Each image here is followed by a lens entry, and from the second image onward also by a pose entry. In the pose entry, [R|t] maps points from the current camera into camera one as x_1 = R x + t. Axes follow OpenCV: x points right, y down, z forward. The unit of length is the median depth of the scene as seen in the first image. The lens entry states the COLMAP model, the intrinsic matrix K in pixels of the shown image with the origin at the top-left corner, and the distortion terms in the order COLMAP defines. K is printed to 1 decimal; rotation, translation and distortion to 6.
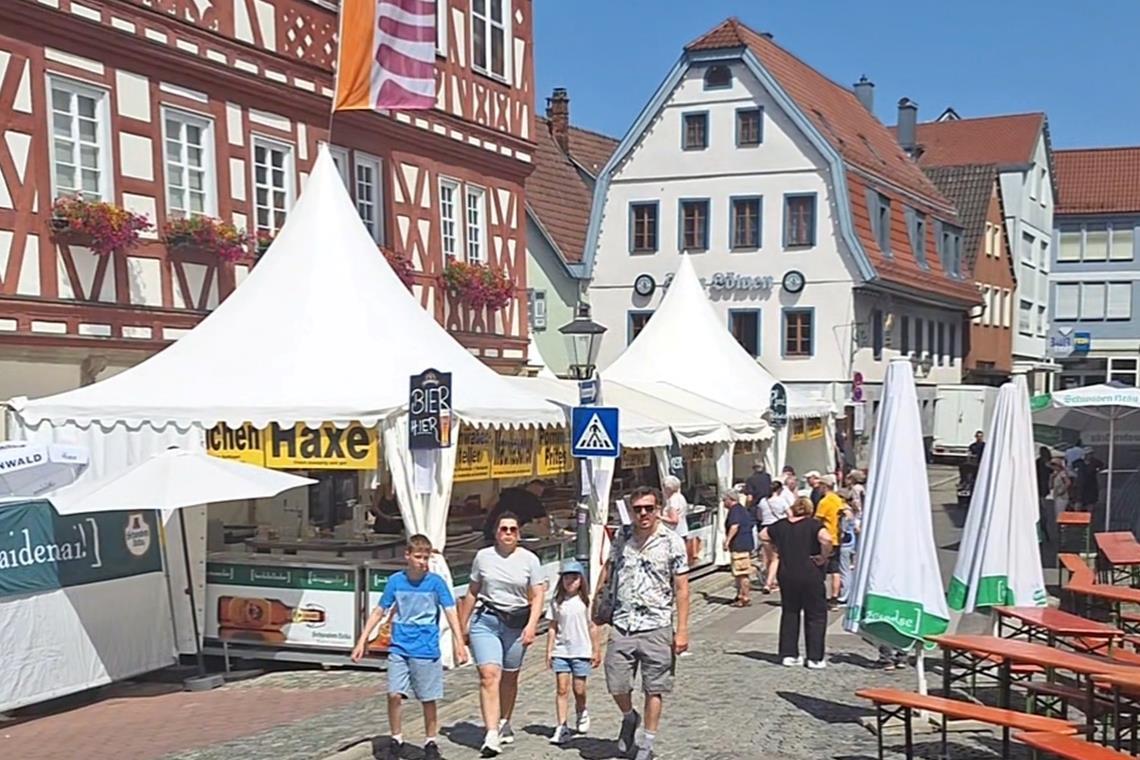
lens RADIAL K [[1618.8, 0, 557.8], [0, 1618.8, 501.8], [0, 0, 1]] dist [0.067639, 0.000000]
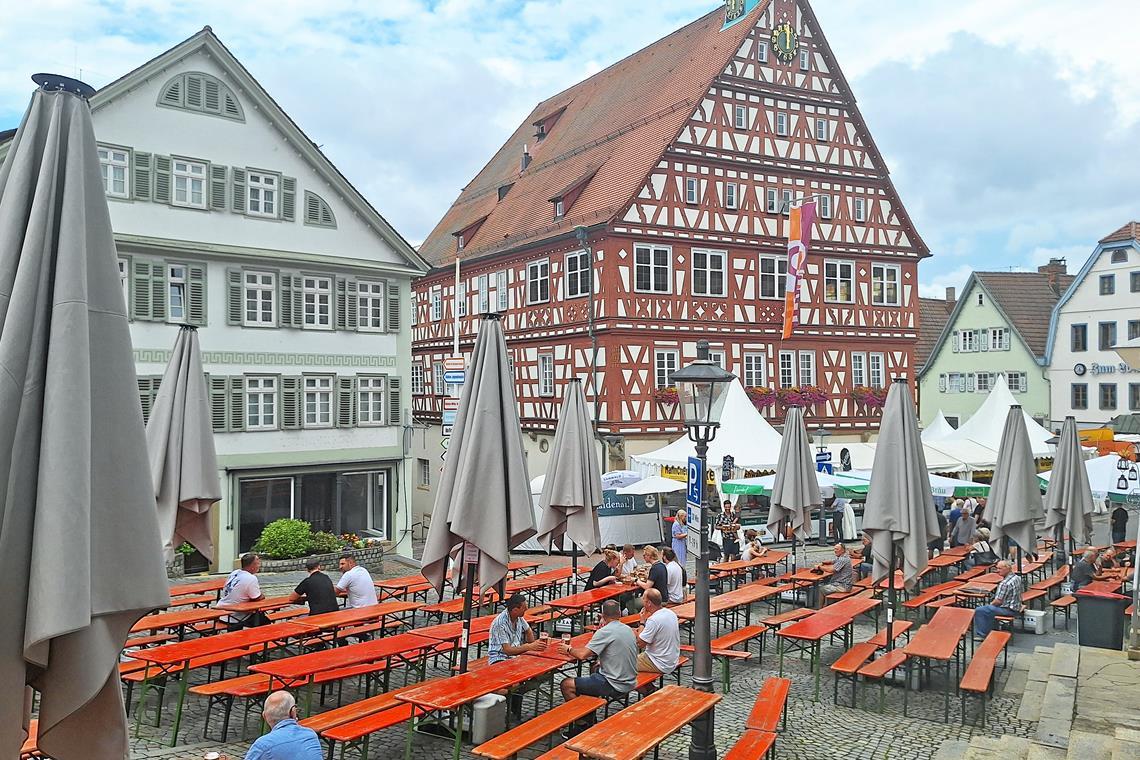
lens RADIAL K [[940.0, 0, 531.8], [0, 940.0, 395.0], [0, 0, 1]] dist [0.076706, -0.081736]
pose [[0.775453, -0.003375, -0.631396, 0.452753], [-0.035618, 0.998160, -0.049079, -0.054695], [0.630400, 0.060547, 0.773906, -0.377895]]
